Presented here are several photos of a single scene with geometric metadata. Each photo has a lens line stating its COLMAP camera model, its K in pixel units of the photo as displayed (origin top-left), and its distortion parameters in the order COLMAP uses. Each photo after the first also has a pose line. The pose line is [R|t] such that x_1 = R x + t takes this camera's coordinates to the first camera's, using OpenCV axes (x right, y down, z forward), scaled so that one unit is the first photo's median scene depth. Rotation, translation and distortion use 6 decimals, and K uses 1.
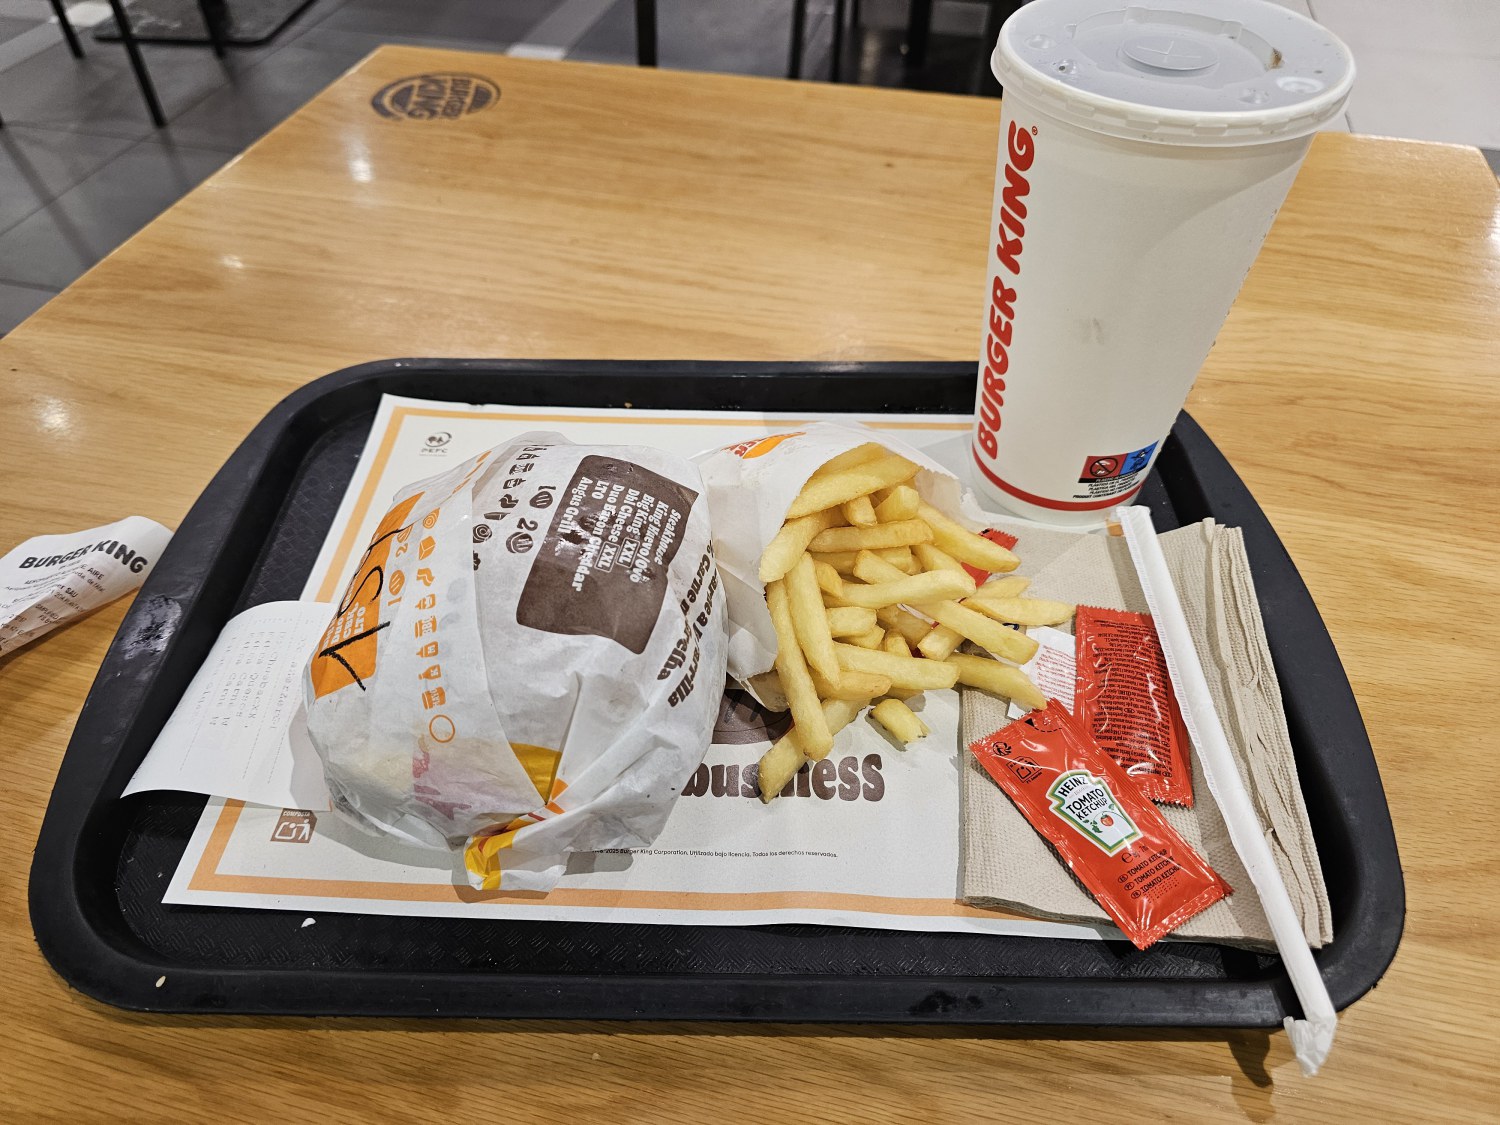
lens RADIAL K [[1014.7, 0, 746.2], [0, 1014.7, 579.8], [0, 0, 1]] dist [0.022308, -0.039146]
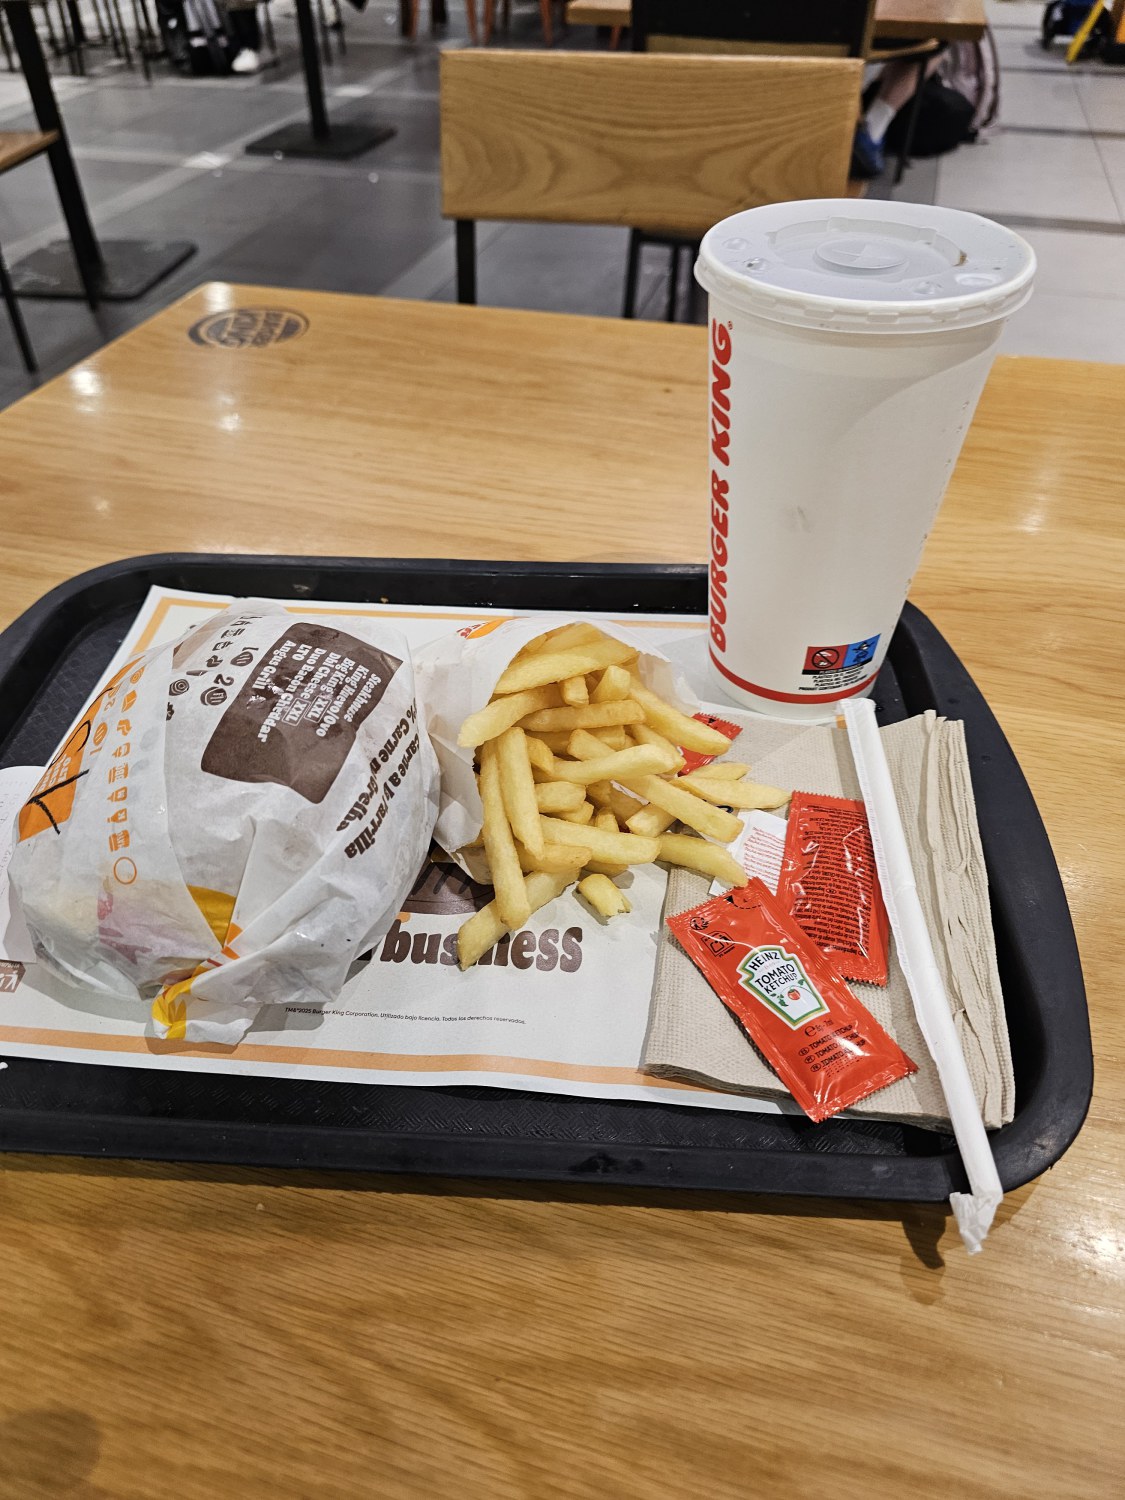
lens RADIAL K [[1014.7, 0, 562.5], [0, 1014.7, 750.0], [0, 0, 1]] dist [0.022308, -0.039146]
pose [[0.998715, 0.024302, -0.044473, 0.166045], [-0.027812, 0.996398, -0.080106, 0.083999], [0.042366, 0.081240, 0.995794, -0.018171]]
